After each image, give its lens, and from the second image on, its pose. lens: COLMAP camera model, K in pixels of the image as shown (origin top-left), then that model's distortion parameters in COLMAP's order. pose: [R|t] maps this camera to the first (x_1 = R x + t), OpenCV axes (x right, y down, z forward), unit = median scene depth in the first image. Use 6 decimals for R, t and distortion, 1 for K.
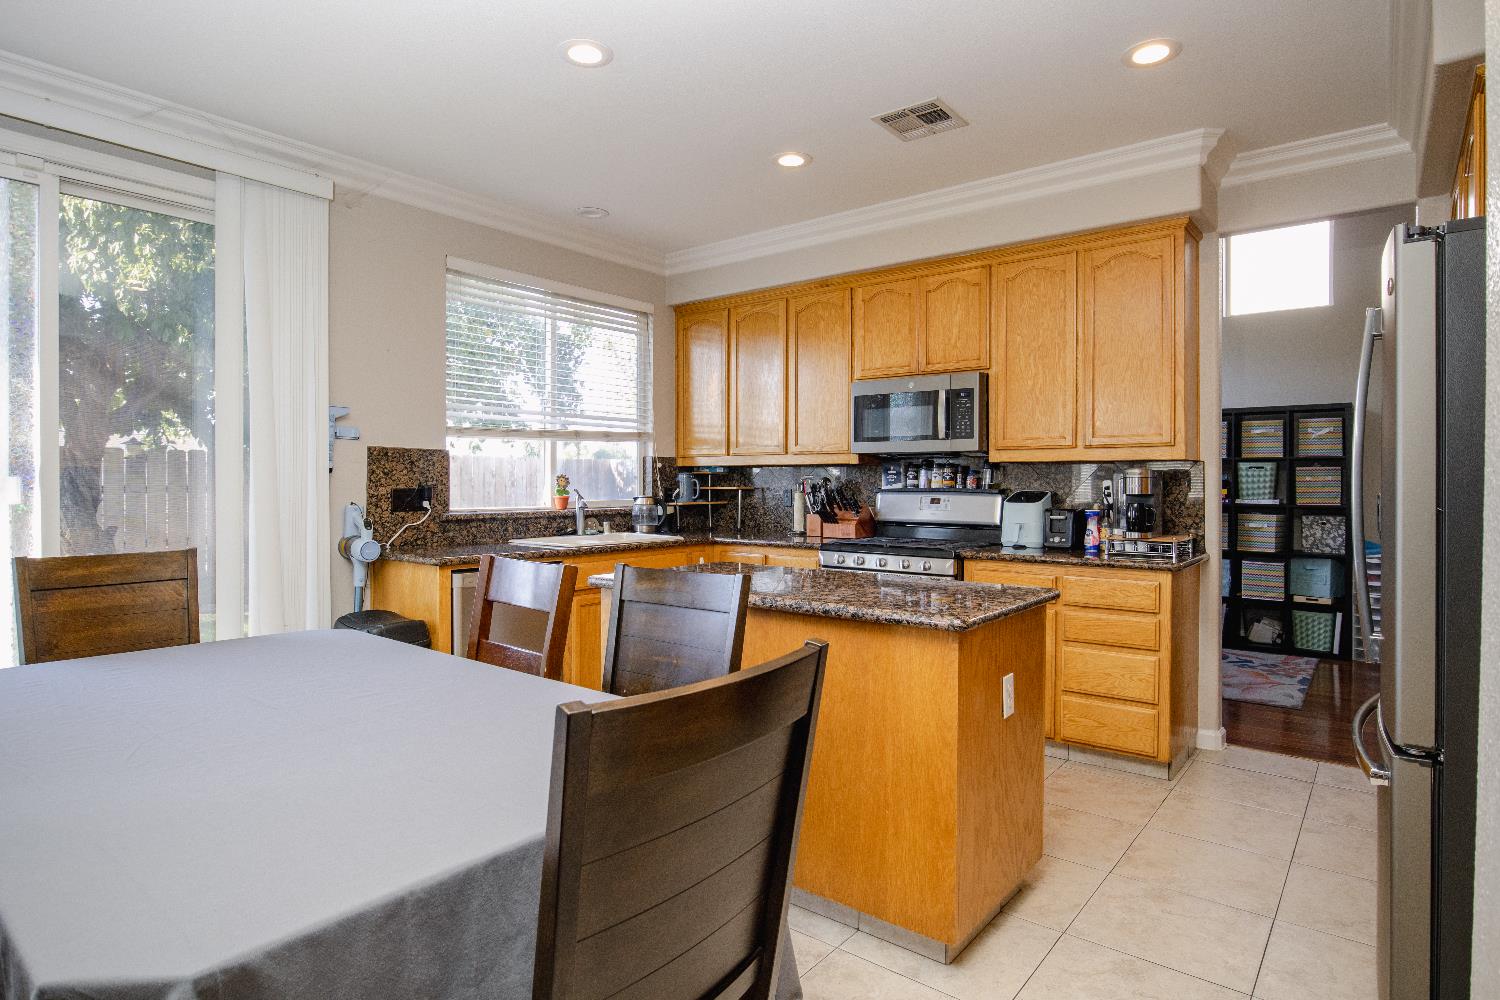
lens RADIAL K [[825.4, 0, 748.0], [0, 825.4, 480.1], [0, 0, 1]] dist [-0.005460, 0.000649]
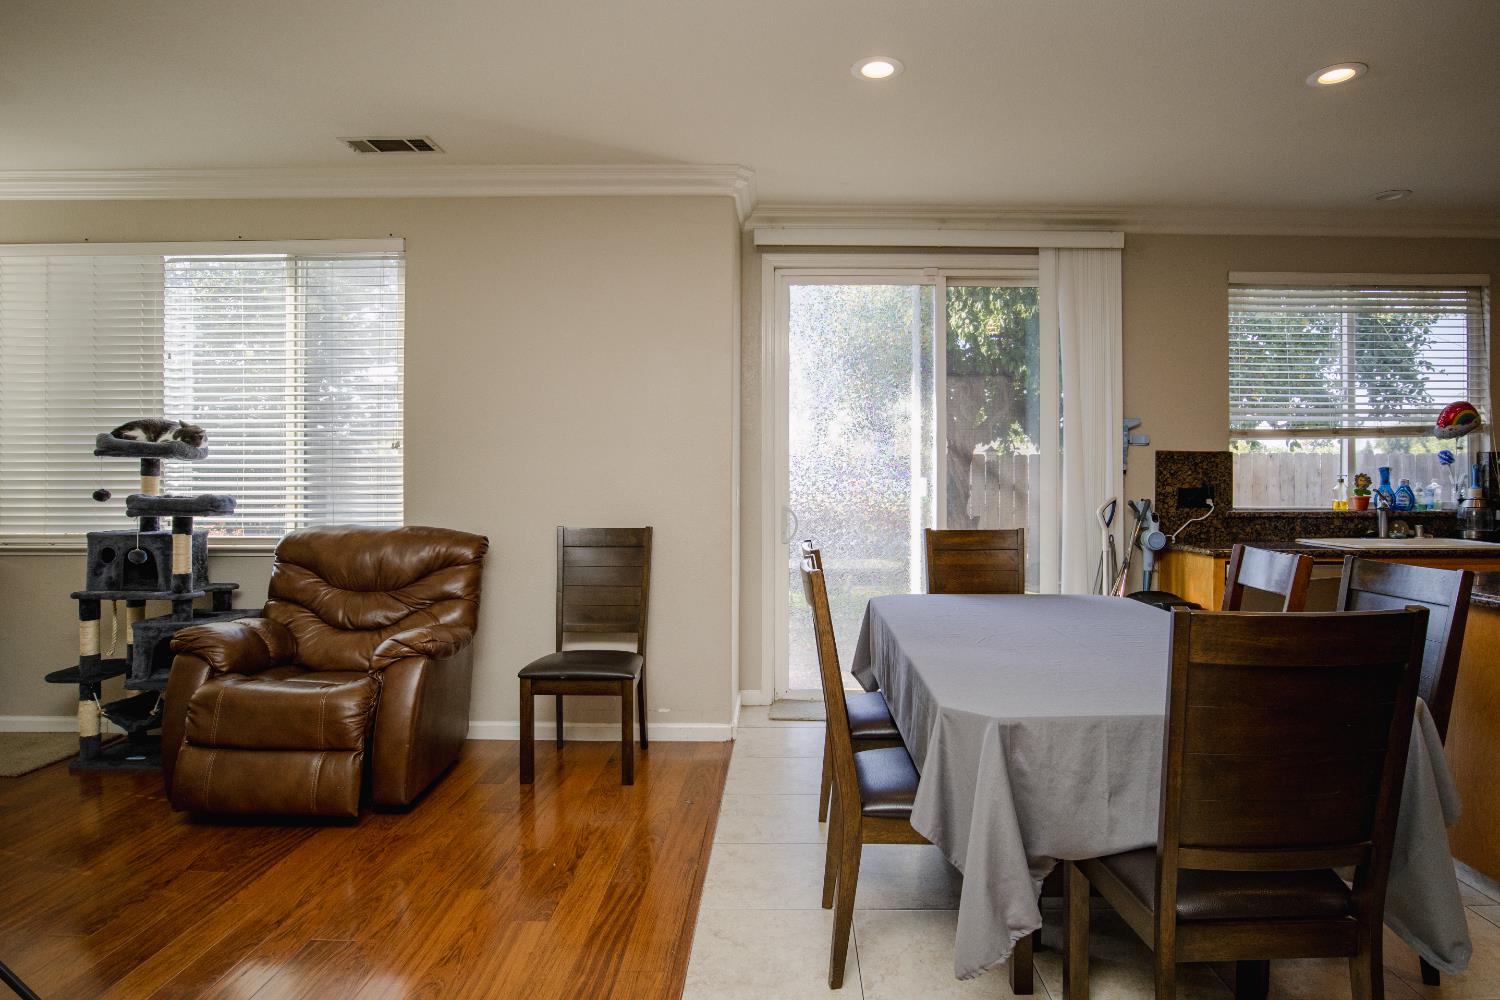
lens RADIAL K [[822.5, 0, 751.2], [0, 822.5, 503.4], [0, 0, 1]] dist [-0.031594, 0.012297]
pose [[0.599789, 0.020199, -0.799904, 0.109823], [0.003480, 0.999606, 0.027851, -0.000850], [0.800151, -0.019488, 0.599482, -0.135441]]
